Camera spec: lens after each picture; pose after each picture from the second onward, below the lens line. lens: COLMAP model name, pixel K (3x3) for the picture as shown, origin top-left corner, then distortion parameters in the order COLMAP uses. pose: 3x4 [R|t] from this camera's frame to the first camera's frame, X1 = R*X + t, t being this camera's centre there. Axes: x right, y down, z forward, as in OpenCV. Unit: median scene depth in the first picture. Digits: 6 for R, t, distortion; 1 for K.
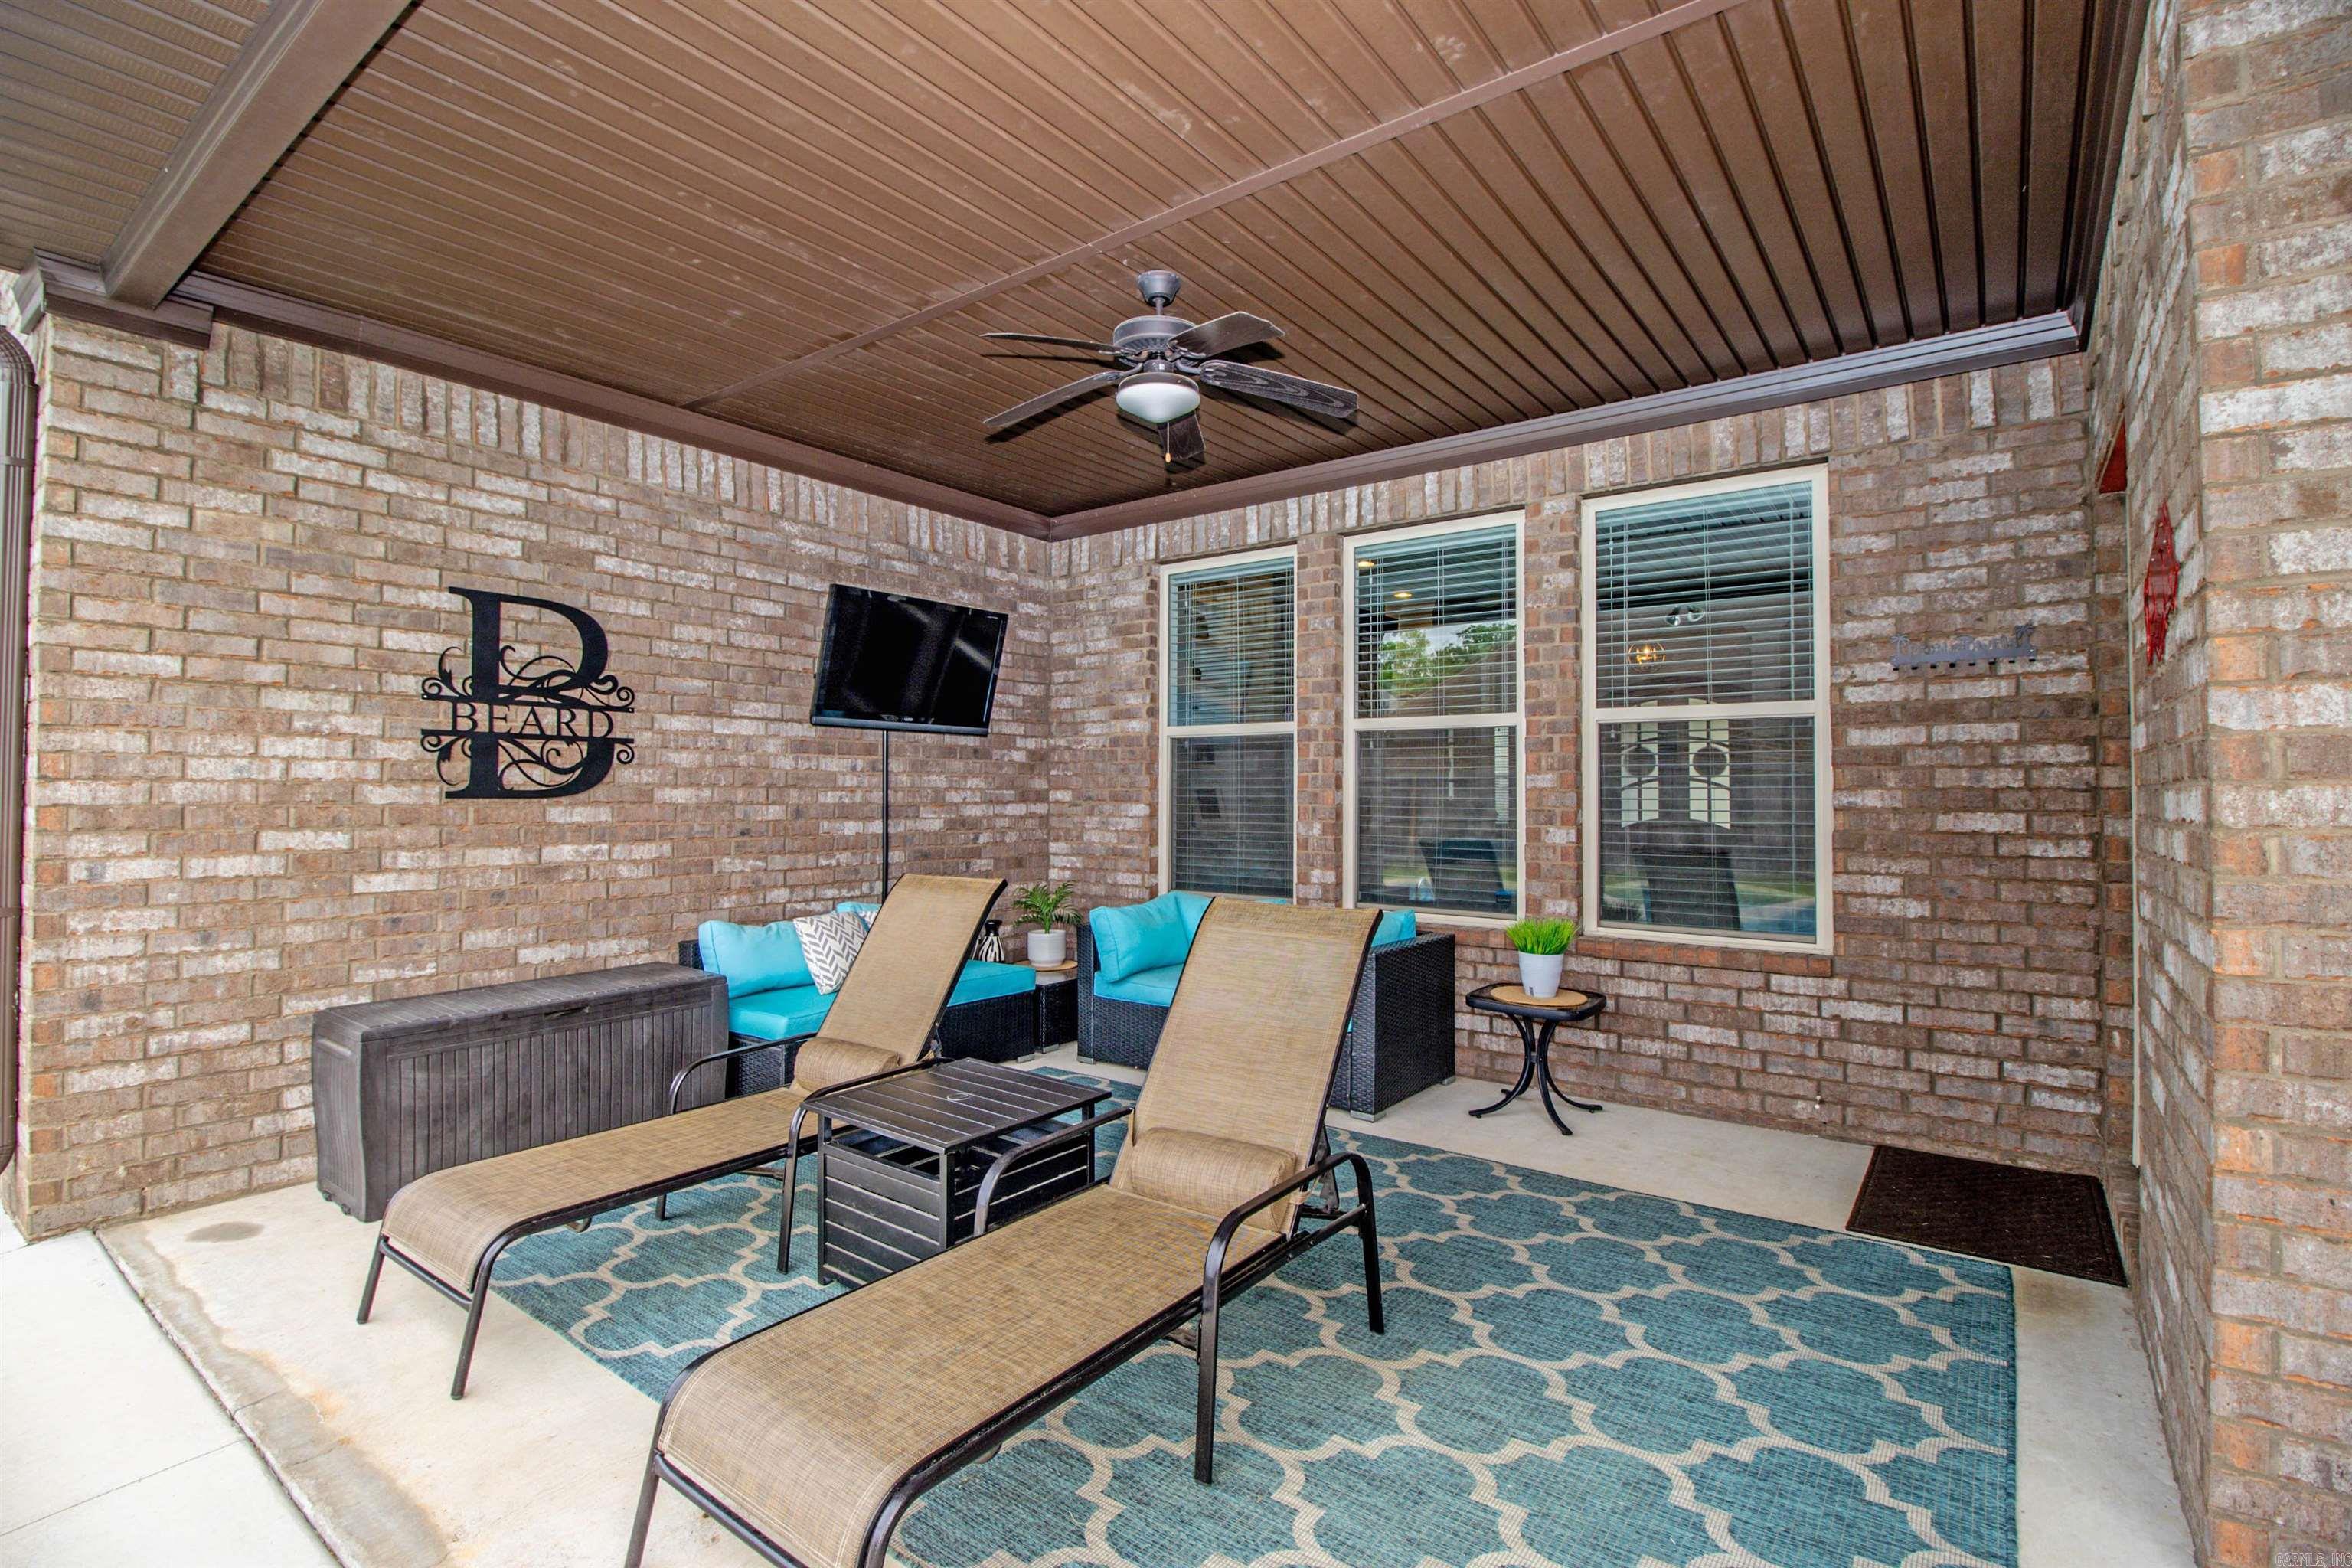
lens RADIAL K [[1074.3, 0, 1194.2], [0, 1074.3, 772.6], [0, 0, 1]] dist [-0.000256, 0.000519]
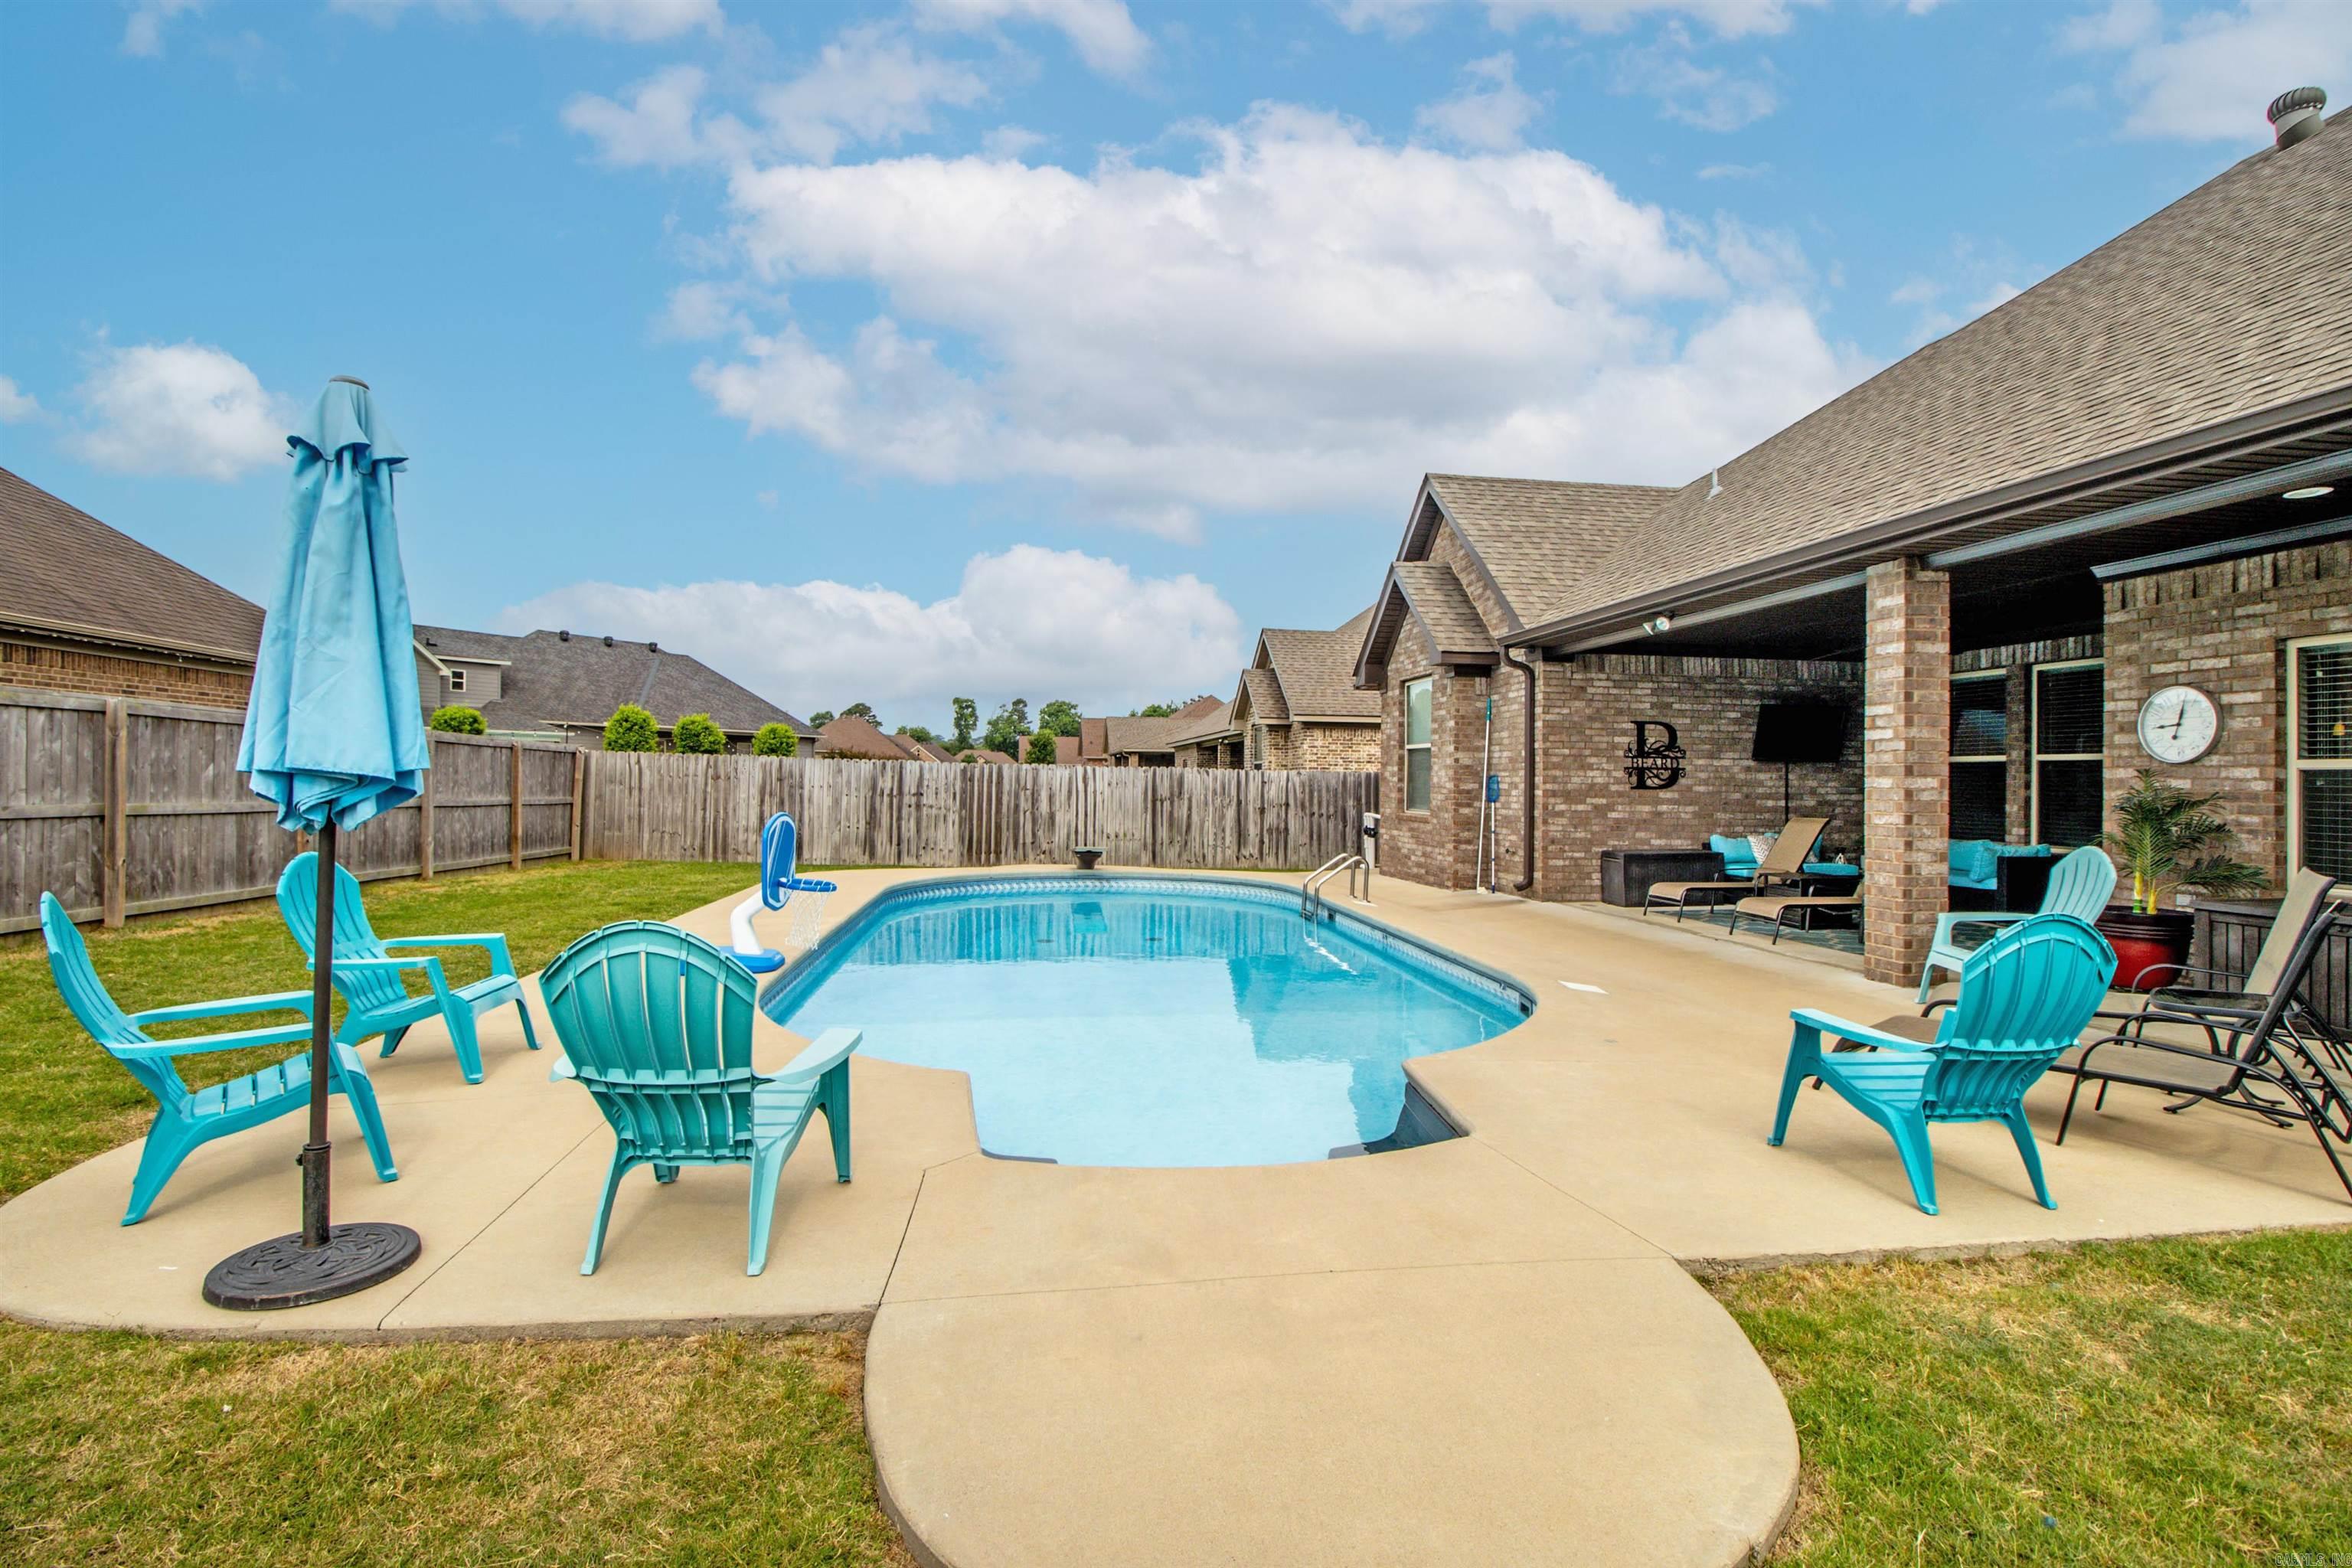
lens RADIAL K [[1074.3, 0, 1185.0], [0, 1074.3, 767.1], [0, 0, 1]] dist [-0.000256, 0.000519]
pose [[0.694054, -0.004260, -0.719910, 0.606986], [0.005381, 0.999985, -0.000730, -0.040986], [0.719903, -0.003367, 0.694067, -1.947837]]
